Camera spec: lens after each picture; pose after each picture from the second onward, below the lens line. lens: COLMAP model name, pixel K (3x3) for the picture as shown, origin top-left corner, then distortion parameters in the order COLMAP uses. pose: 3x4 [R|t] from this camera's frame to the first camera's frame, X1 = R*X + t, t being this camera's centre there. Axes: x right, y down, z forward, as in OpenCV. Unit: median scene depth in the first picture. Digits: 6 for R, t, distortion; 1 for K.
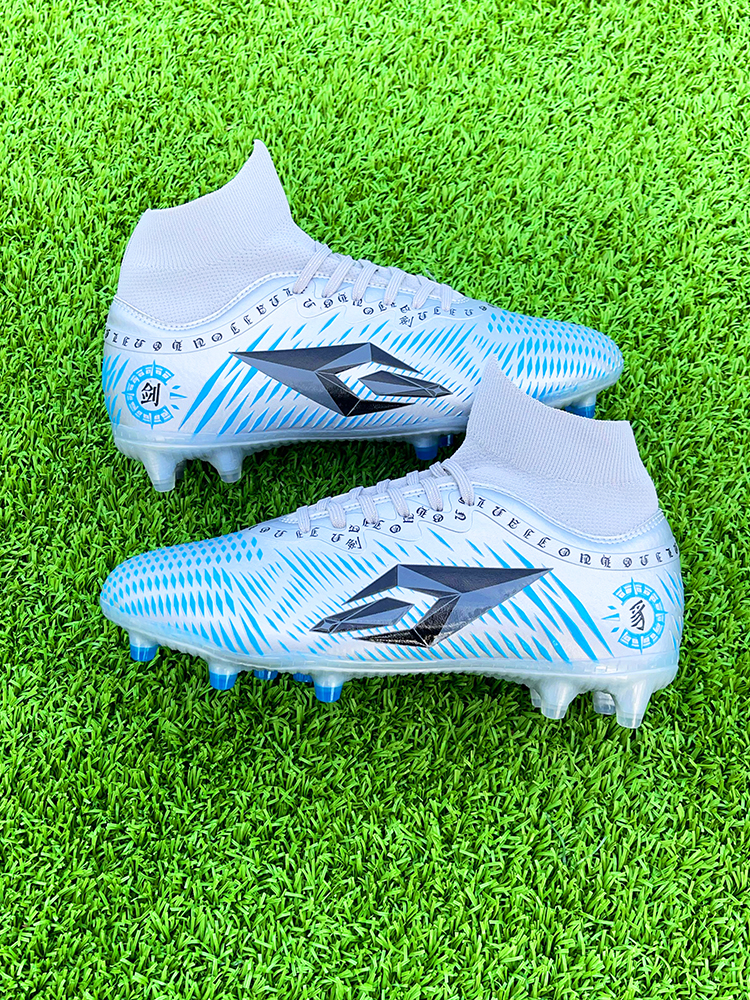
lens RADIAL K [[735.3, 0, 375.0], [0, 735.3, 500.0], [0, 0, 1]] dist [-0.006744, 0.002608]
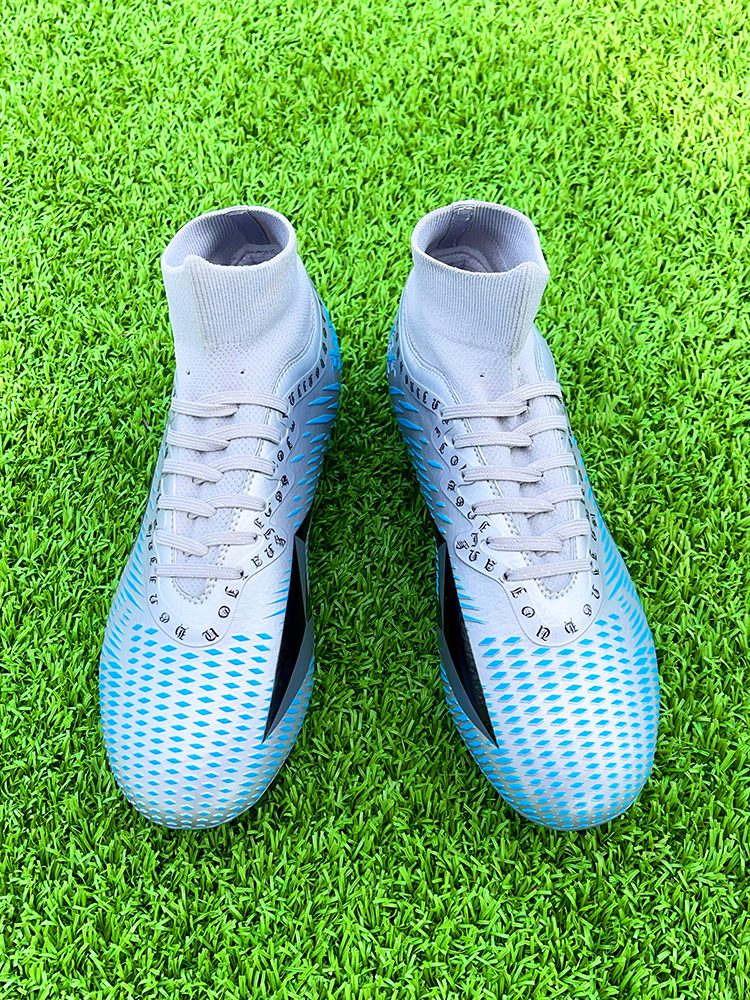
lens RADIAL K [[735.3, 0, 375.0], [0, 735.3, 500.0], [0, 0, 1]] dist [-0.006744, 0.002608]
pose [[0.971269, -0.226772, 0.072186, -0.028244], [0.230678, 0.971679, -0.051266, -0.222164], [-0.058516, 0.066445, 0.996073, 0.158922]]
